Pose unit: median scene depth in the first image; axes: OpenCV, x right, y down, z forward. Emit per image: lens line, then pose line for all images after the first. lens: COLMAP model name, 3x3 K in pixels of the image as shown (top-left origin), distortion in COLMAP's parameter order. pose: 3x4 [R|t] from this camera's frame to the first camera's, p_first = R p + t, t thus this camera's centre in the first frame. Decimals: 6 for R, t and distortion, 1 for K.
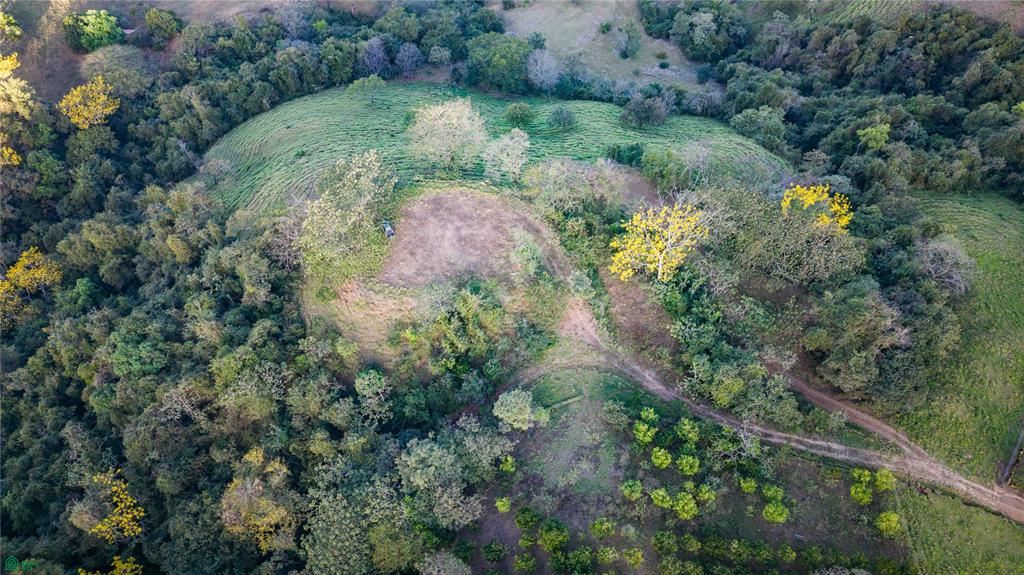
lens RADIAL K [[680.9, 0, 517.1], [0, 680.9, 289.6], [0, 0, 1]] dist [0.066897, -0.067105]
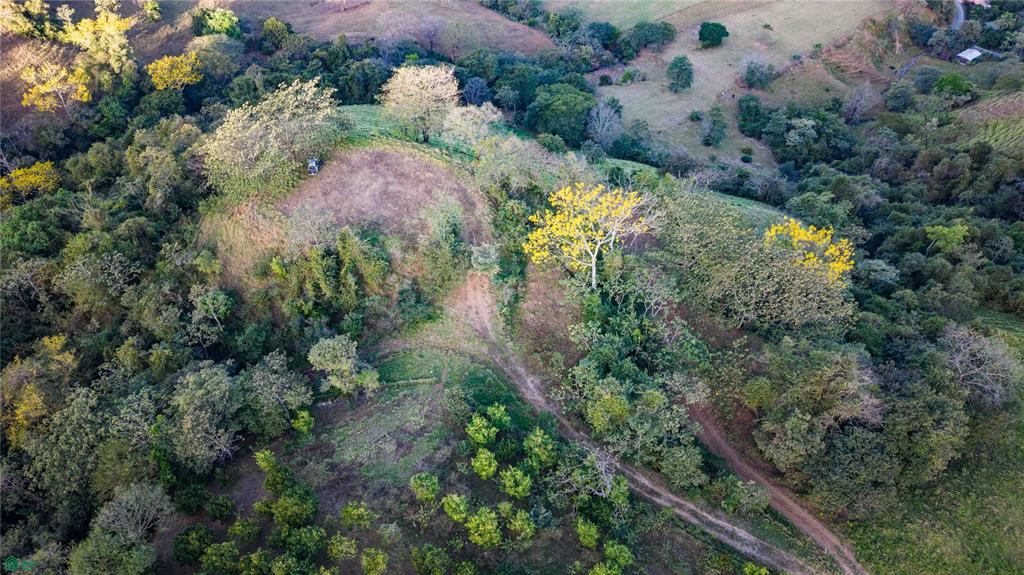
lens RADIAL K [[680.9, 0, 517.1], [0, 680.9, 289.6], [0, 0, 1]] dist [0.066897, -0.067105]
pose [[0.954035, 0.228808, -0.193556, 0.298686], [-0.261211, 0.951462, -0.162756, 0.153278], [0.146922, 0.205834, 0.967495, 0.209677]]
